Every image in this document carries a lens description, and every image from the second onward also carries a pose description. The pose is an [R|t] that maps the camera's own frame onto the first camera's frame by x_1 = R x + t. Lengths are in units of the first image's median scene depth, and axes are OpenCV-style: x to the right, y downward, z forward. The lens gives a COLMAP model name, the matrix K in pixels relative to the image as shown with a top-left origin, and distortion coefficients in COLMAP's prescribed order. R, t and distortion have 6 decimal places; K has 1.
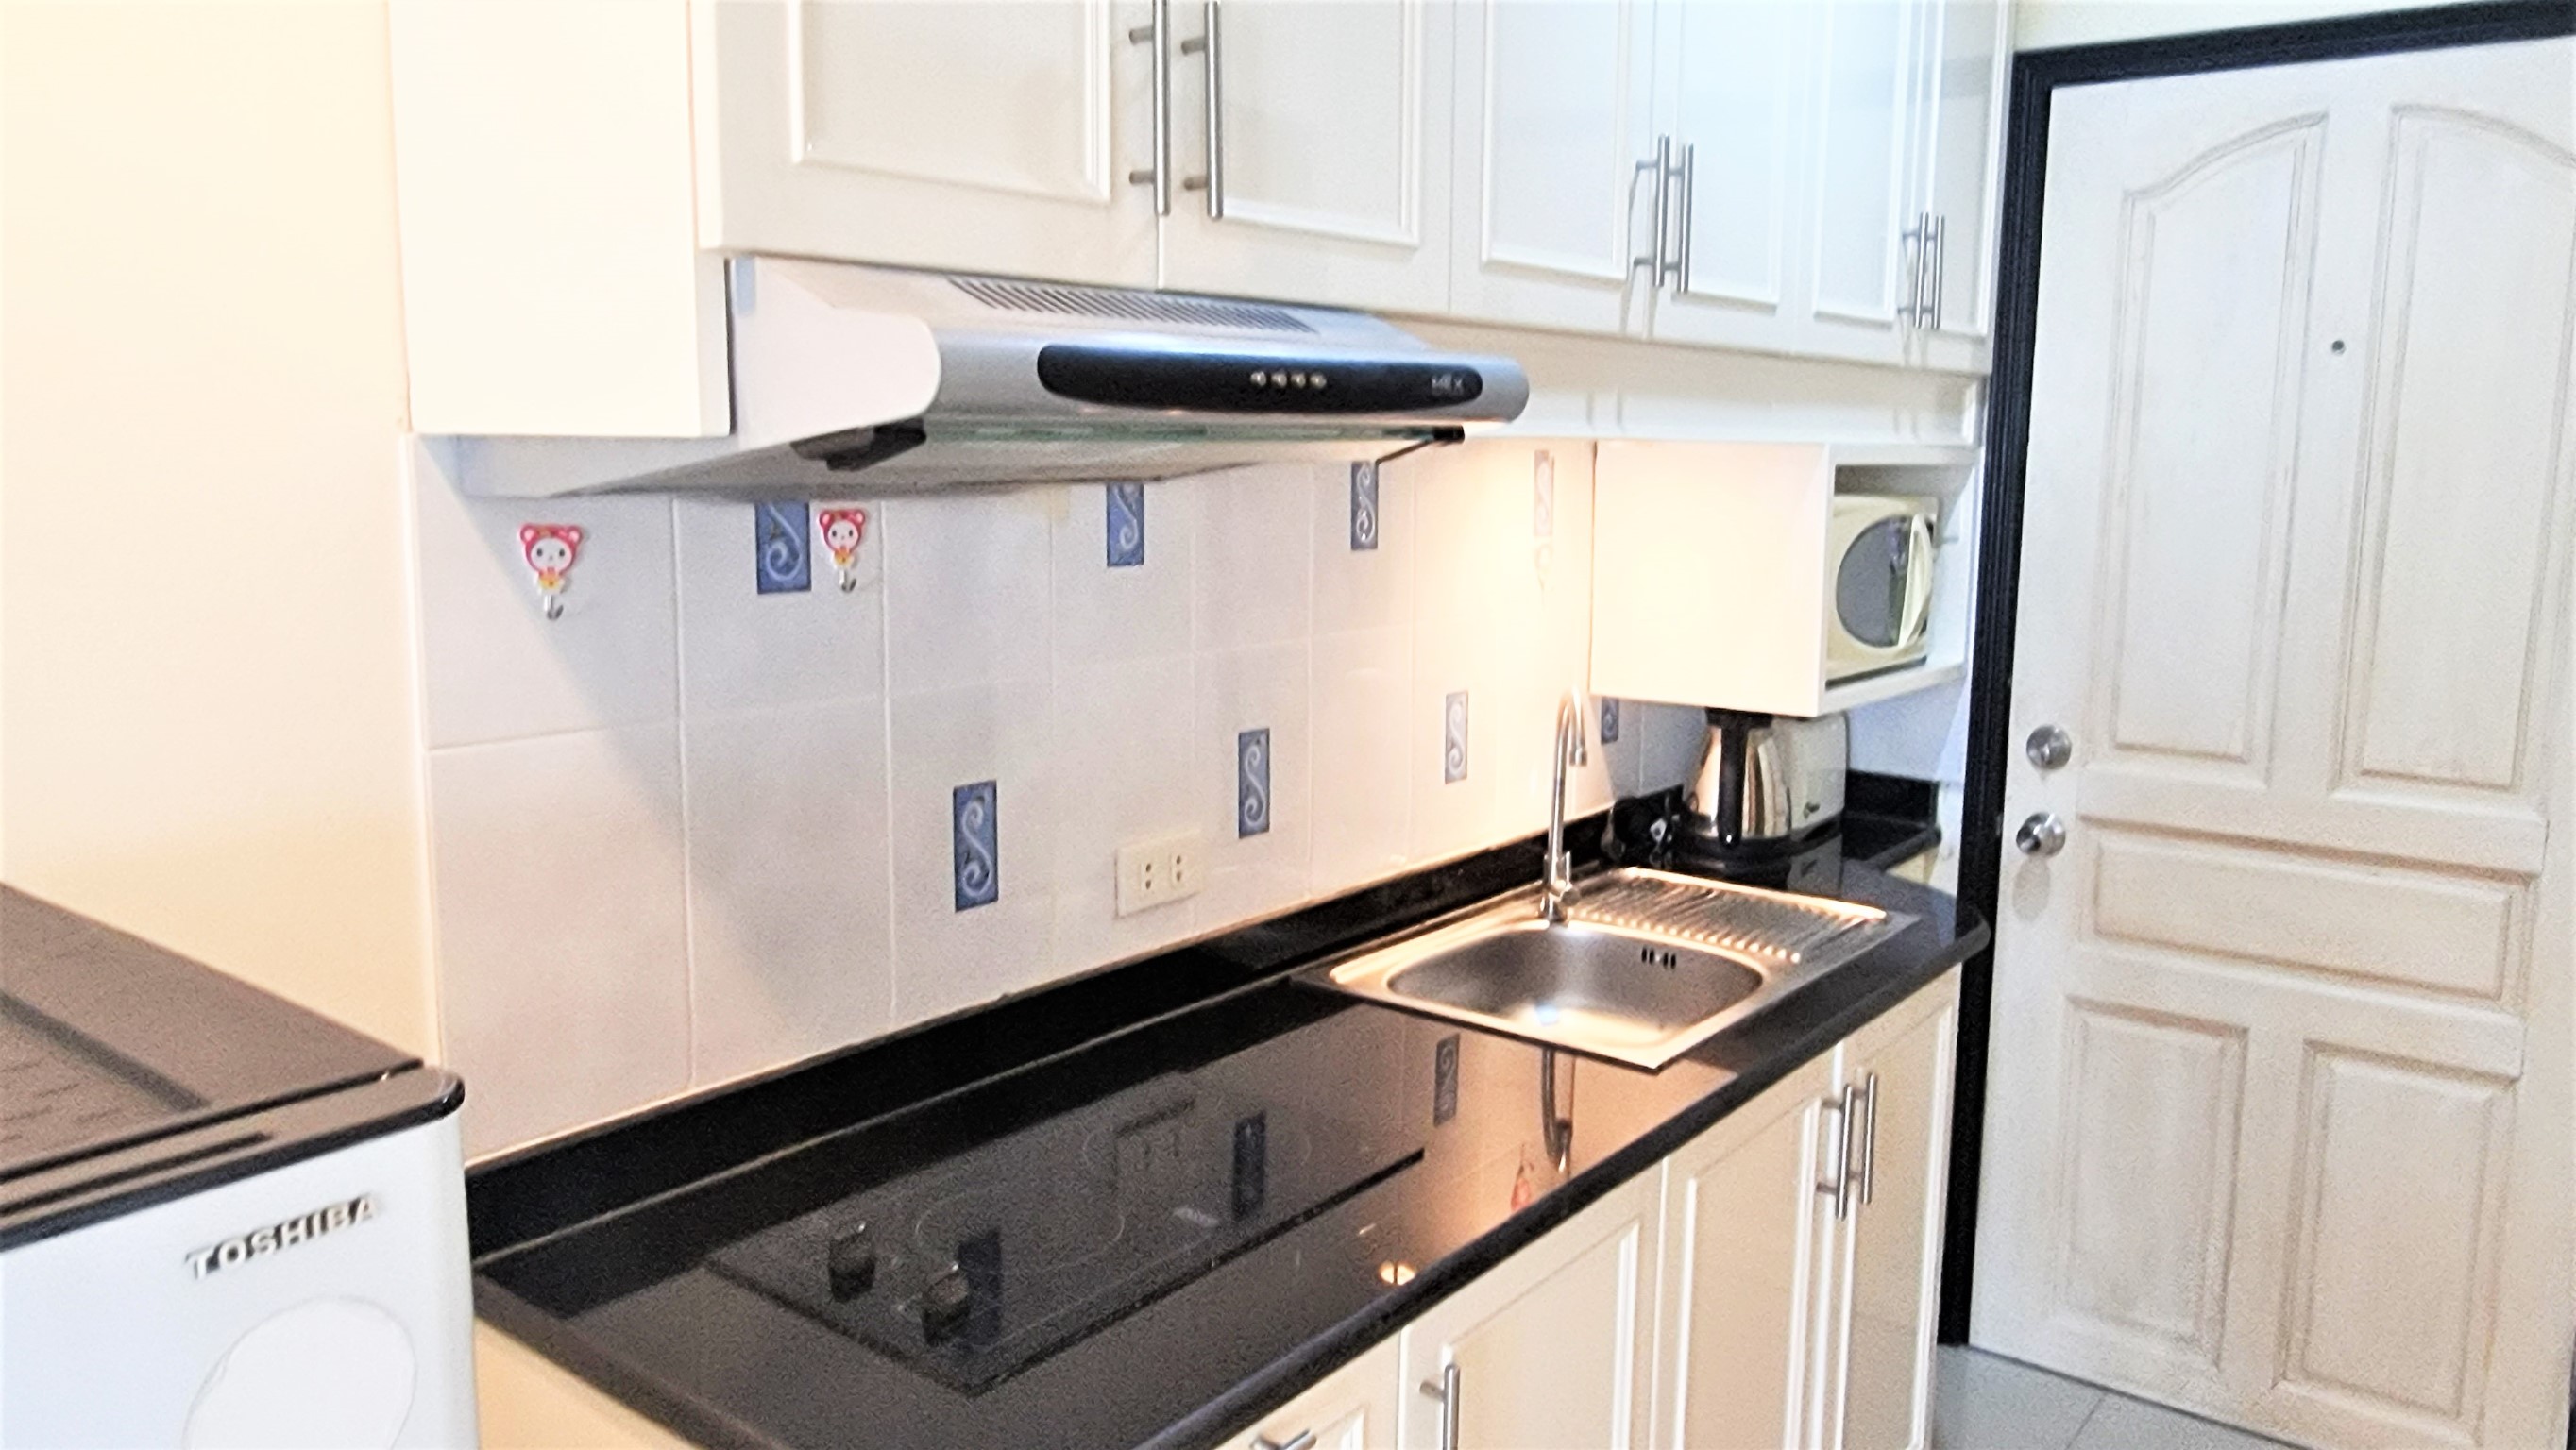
lens RADIAL K [[1861.5, 0, 1277.8], [0, 1861.5, 711.8], [0, 0, 1]] dist [-0.002754, 0.020123]
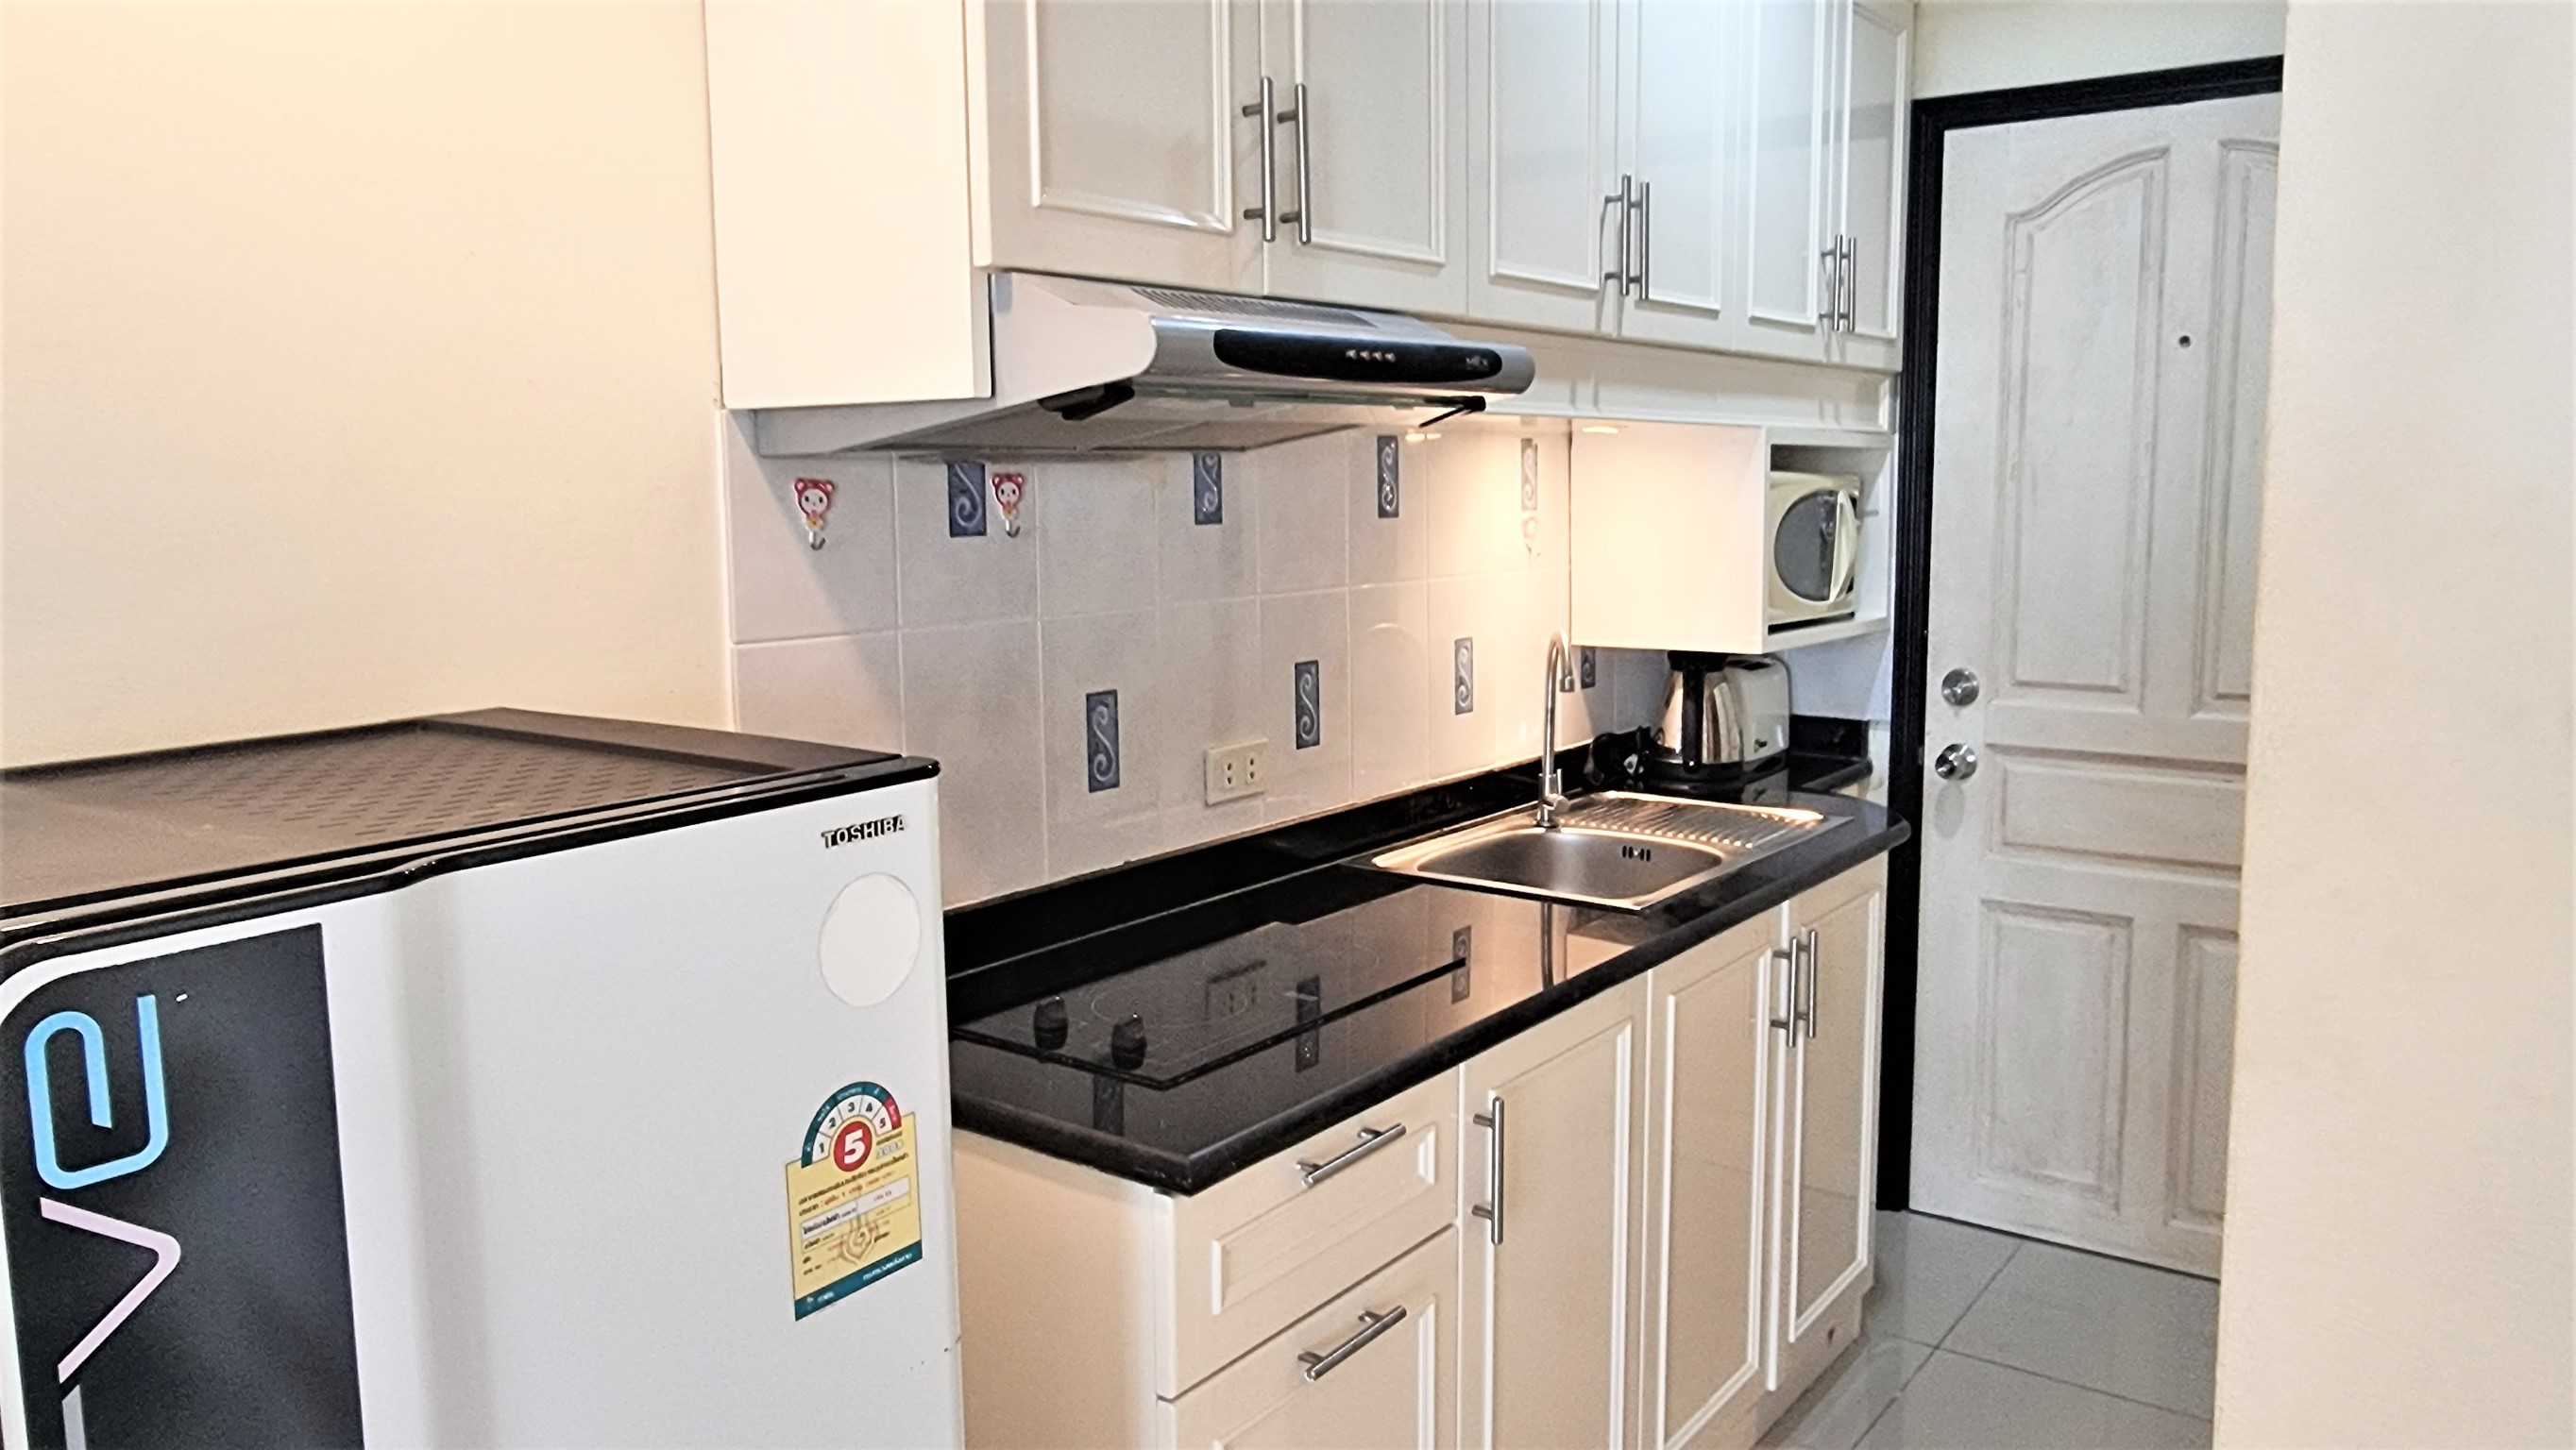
lens RADIAL K [[1861.5, 0, 1275.7], [0, 1861.5, 717.9], [0, 0, 1]] dist [-0.002754, 0.020123]
pose [[0.999494, -0.023013, 0.021964, -0.052063], [0.023412, 0.999563, -0.018066, 0.059121], [-0.021539, 0.018571, 0.999596, -0.196428]]
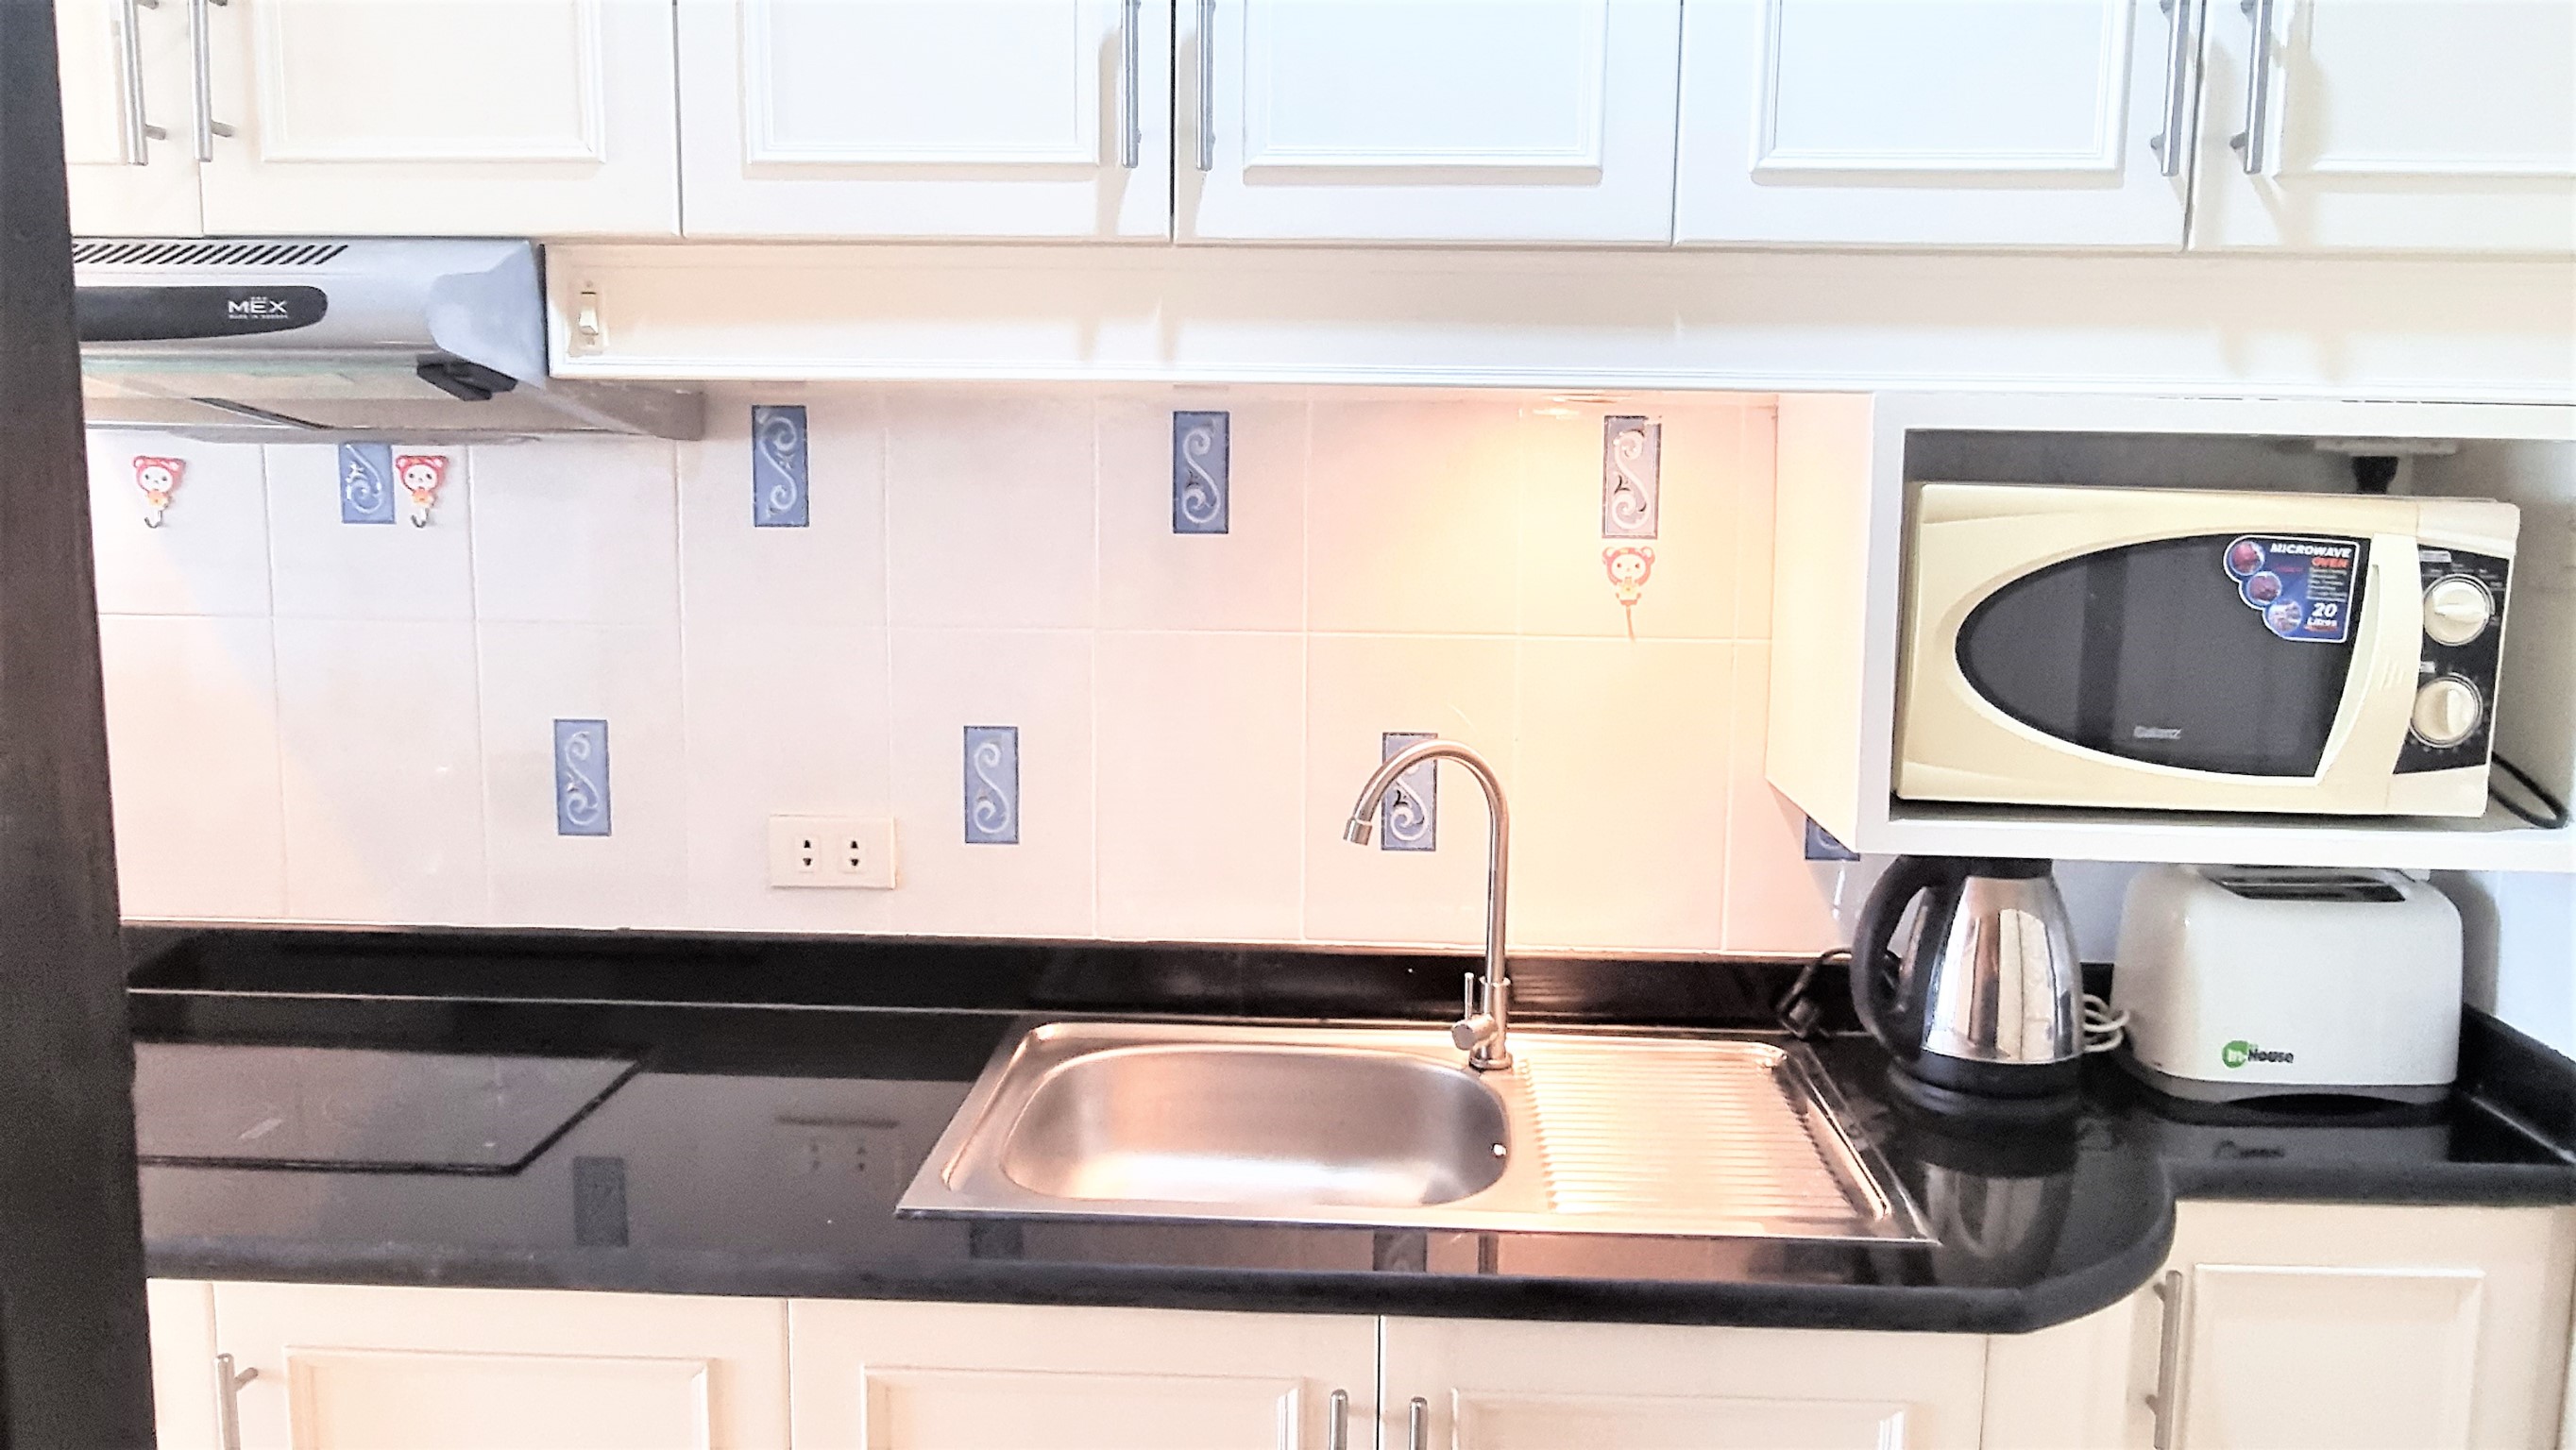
lens RADIAL K [[1861.5, 0, 1296.1], [0, 1861.5, 718.4], [0, 0, 1]] dist [-0.002754, 0.020123]
pose [[0.571751, 0.111256, -0.812849, 0.675137], [-0.125595, 0.990954, 0.047291, -0.045782], [0.810757, 0.075051, 0.580552, 0.513039]]
